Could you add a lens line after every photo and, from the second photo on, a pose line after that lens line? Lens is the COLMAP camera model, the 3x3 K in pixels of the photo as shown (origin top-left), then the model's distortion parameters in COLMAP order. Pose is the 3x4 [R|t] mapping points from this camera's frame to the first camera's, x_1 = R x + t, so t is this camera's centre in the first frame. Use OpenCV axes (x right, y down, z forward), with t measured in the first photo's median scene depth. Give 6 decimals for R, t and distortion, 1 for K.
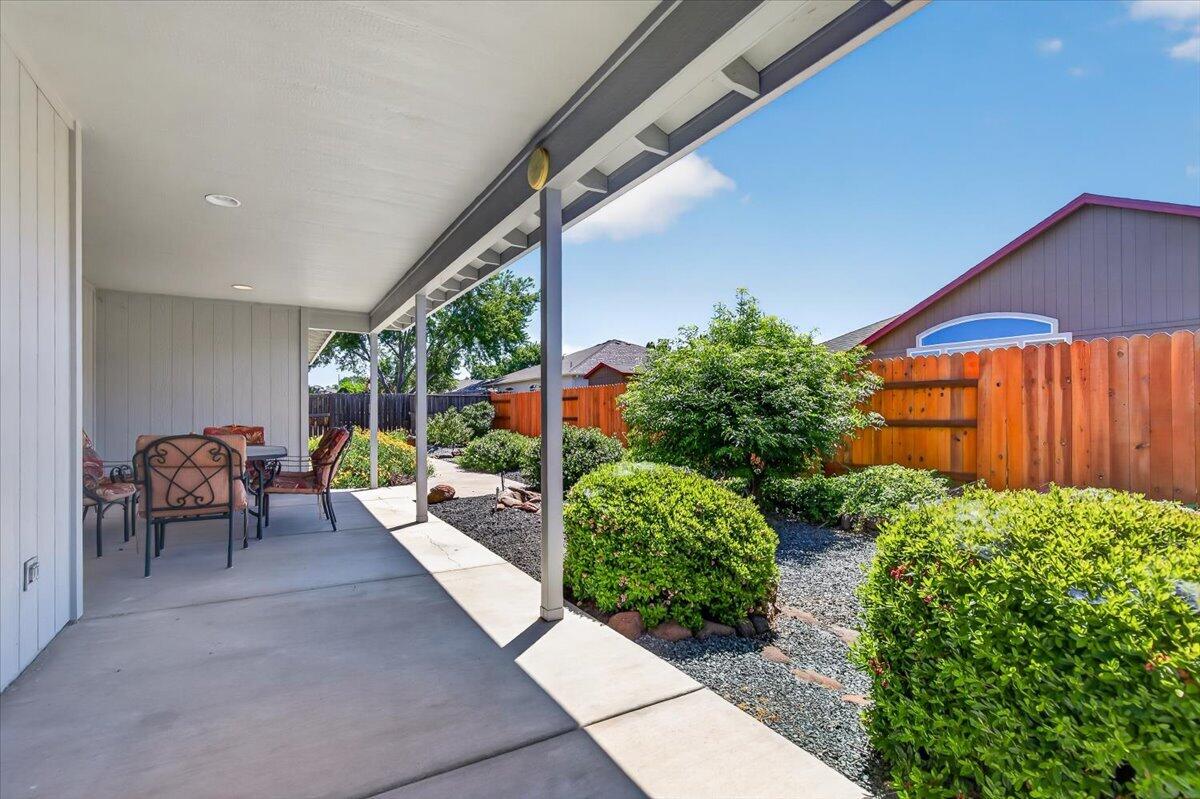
lens RADIAL K [[545.6, 0, 601.0], [0, 545.6, 405.9], [0, 0, 1]] dist [-0.001044, 0.000050]
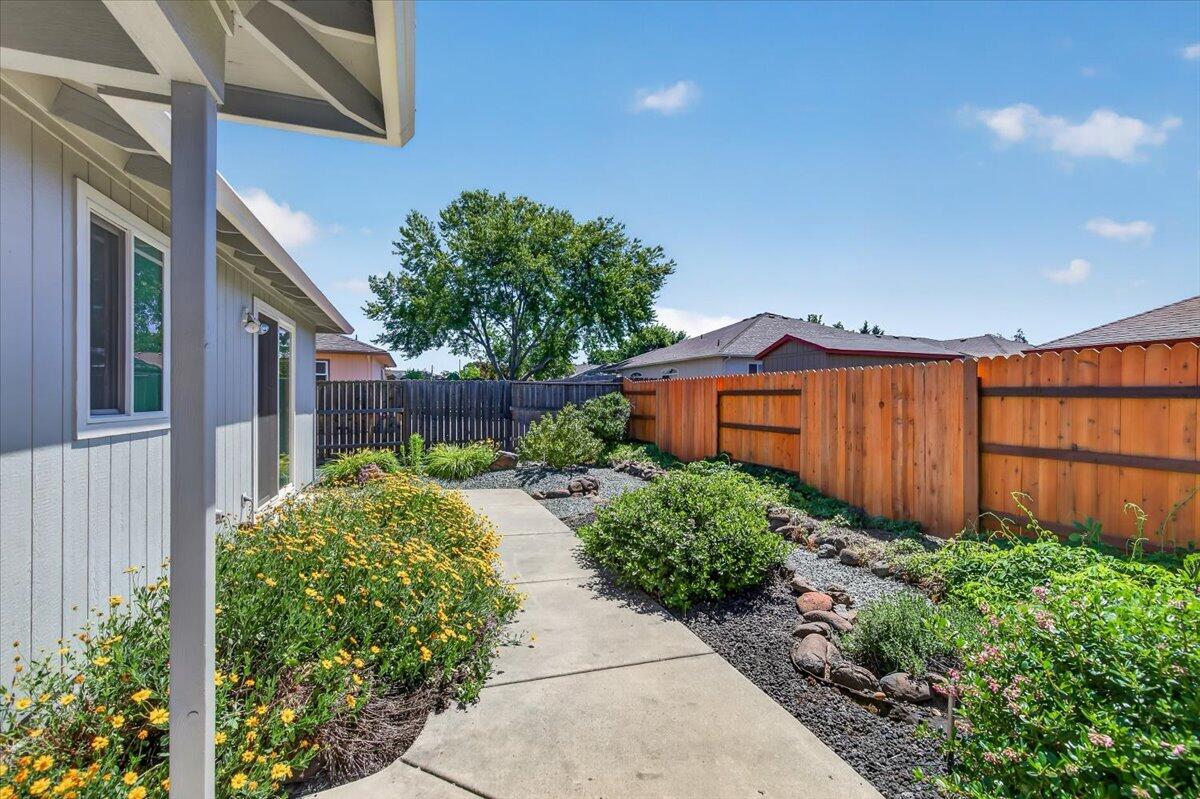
lens RADIAL K [[545.6, 0, 606.8], [0, 545.6, 395.9], [0, 0, 1]] dist [-0.001044, 0.000050]
pose [[0.980476, 0.009340, -0.196419, -0.046307], [-0.007862, 0.999935, 0.008300, -0.004859], [0.196483, -0.006594, 0.980485, 0.169315]]
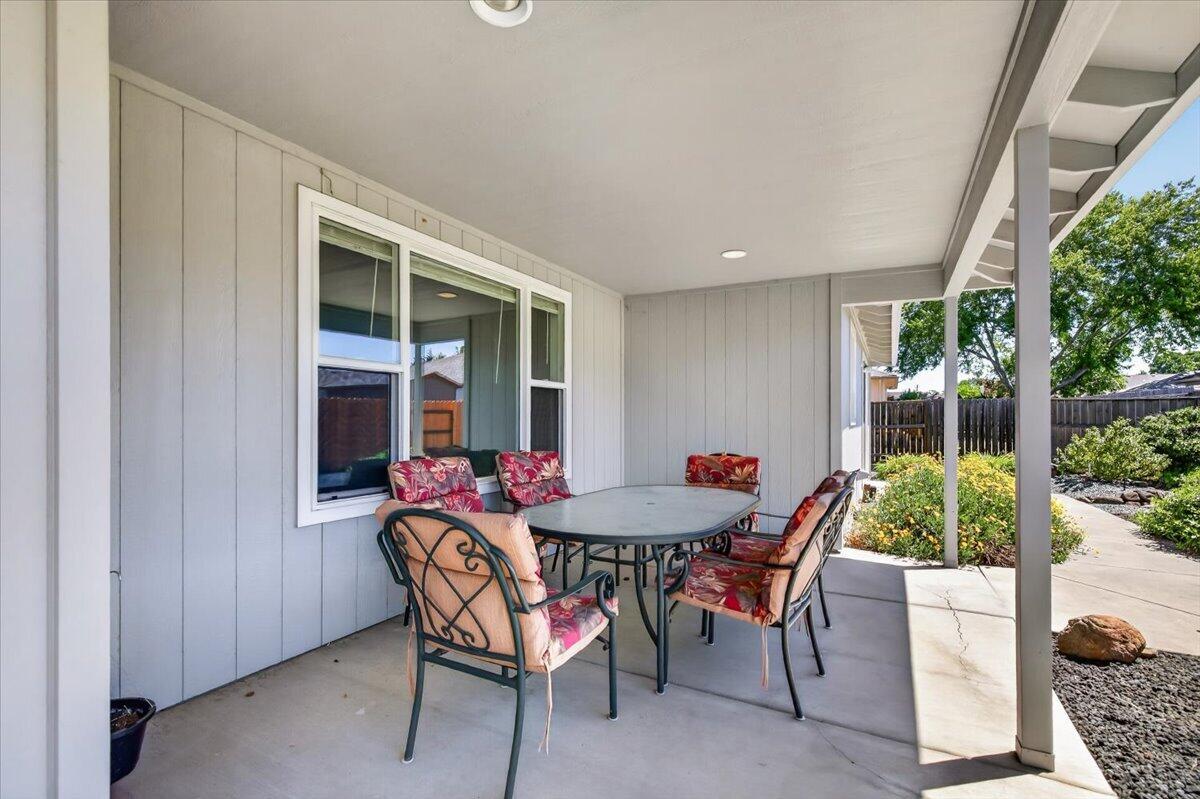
lens RADIAL K [[545.6, 0, 614.3], [0, 545.6, 416.6], [0, 0, 1]] dist [-0.001044, 0.000050]
pose [[0.532126, 0.003624, -0.846658, -0.023699], [0.004505, 0.999965, 0.007112, -0.002638], [0.846653, -0.007598, 0.532091, 0.079099]]
